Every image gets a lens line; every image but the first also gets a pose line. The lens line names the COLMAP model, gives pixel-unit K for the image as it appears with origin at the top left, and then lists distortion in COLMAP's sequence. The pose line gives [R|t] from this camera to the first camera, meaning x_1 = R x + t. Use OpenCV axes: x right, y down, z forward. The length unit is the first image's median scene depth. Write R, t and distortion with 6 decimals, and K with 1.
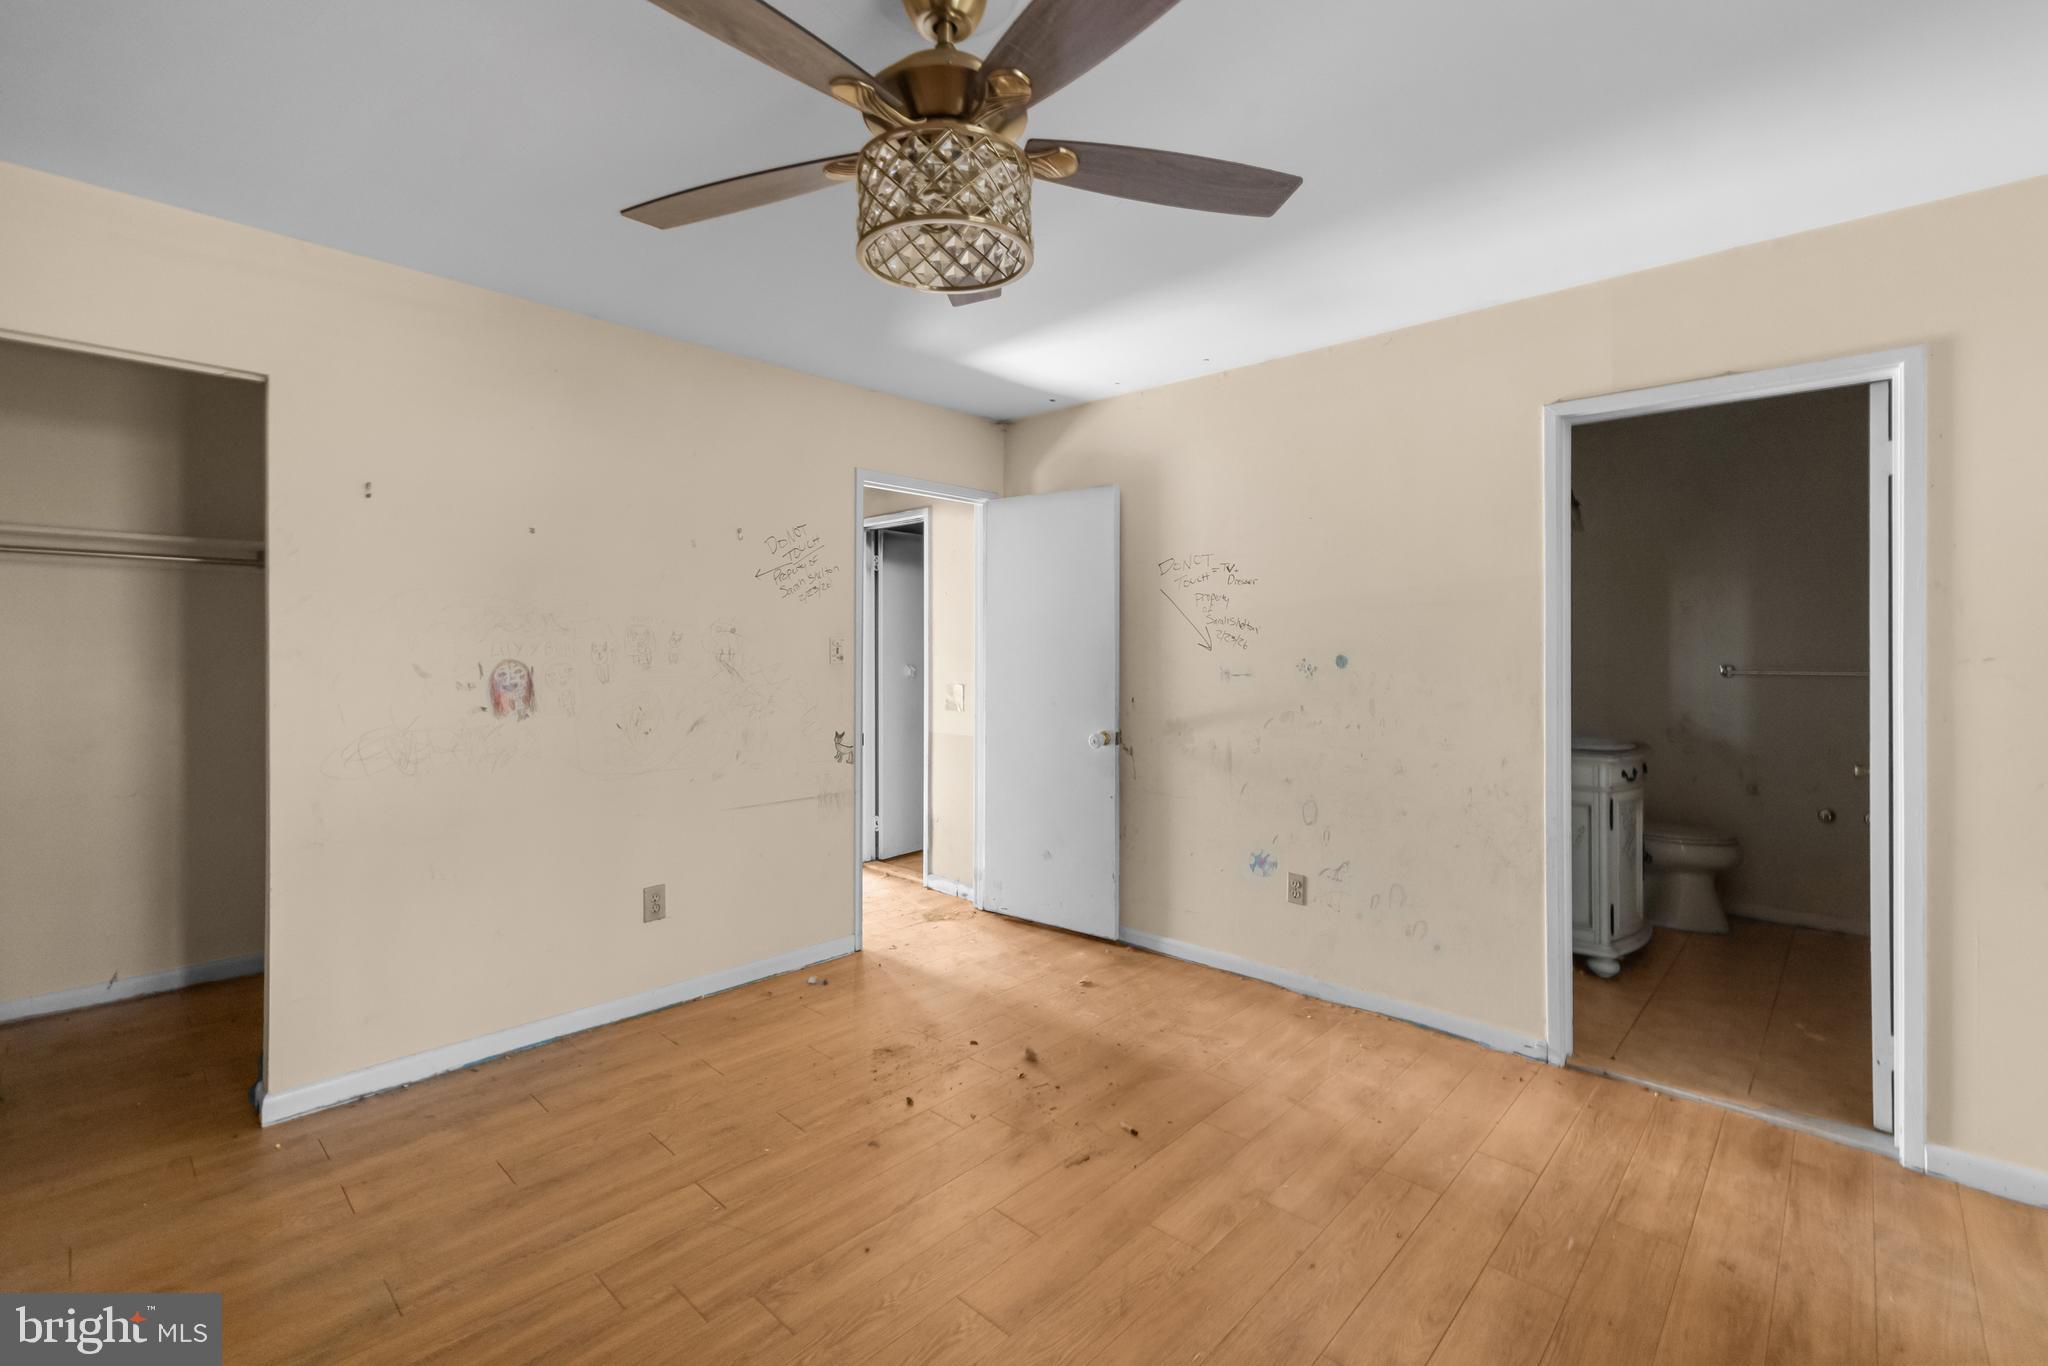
lens RADIAL K [[880.3, 0, 1025.7], [0, 880.3, 672.9], [0, 0, 1]] dist [0.002585, -0.000003]
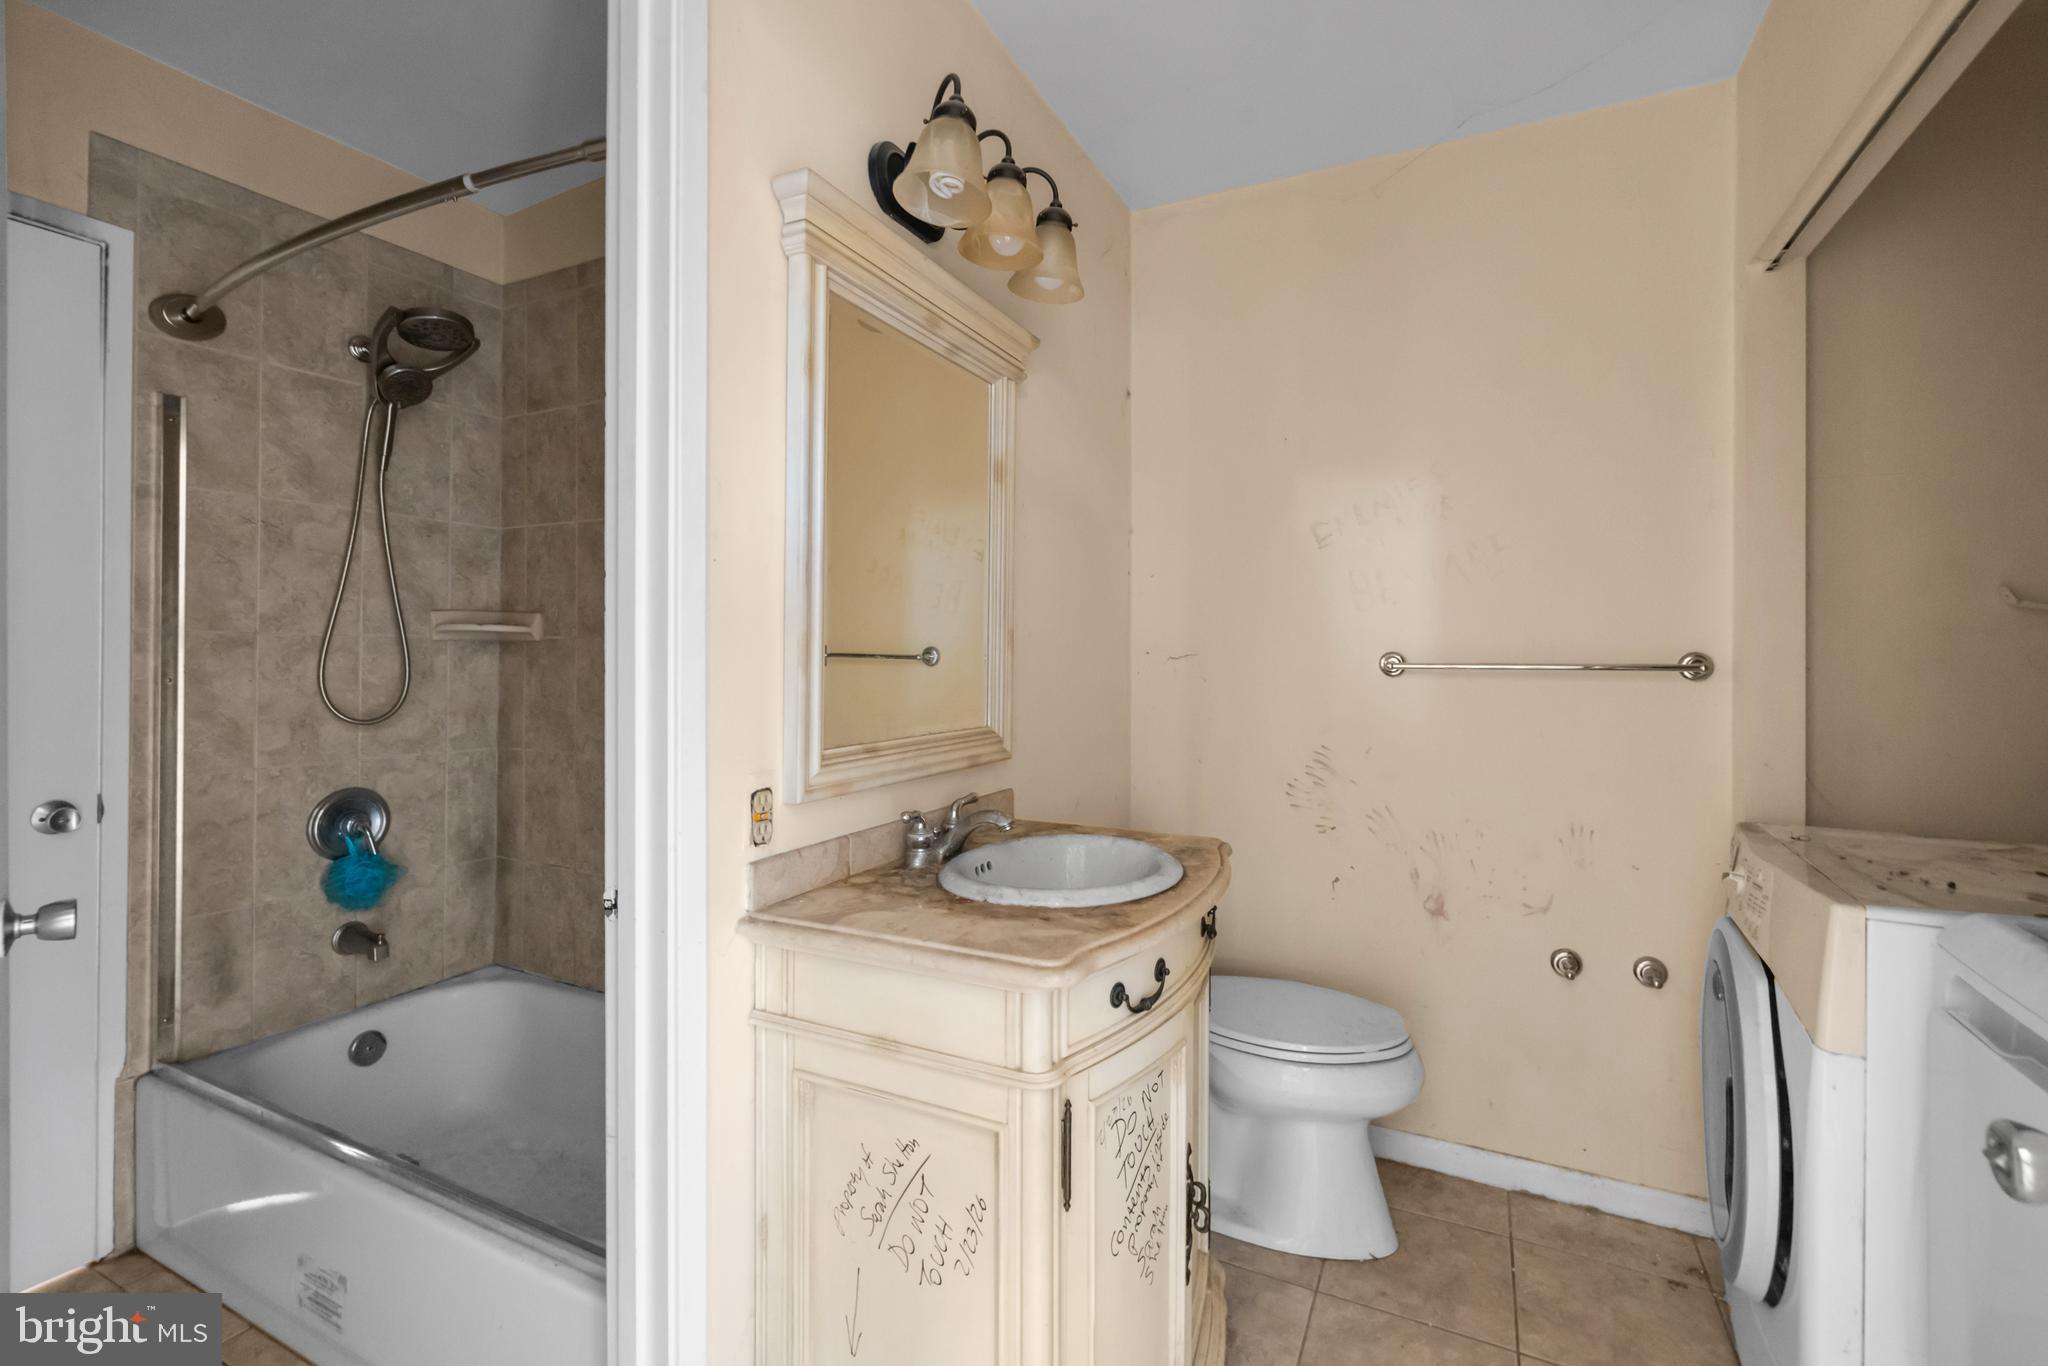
lens RADIAL K [[880.3, 0, 1024.3], [0, 880.3, 673.5], [0, 0, 1]] dist [0.002585, -0.000003]
pose [[0.956758, 0.014188, 0.290540, 0.569146], [-0.015744, 0.999871, 0.003020, 0.007182], [-0.290459, -0.007464, 0.956858, 0.737425]]
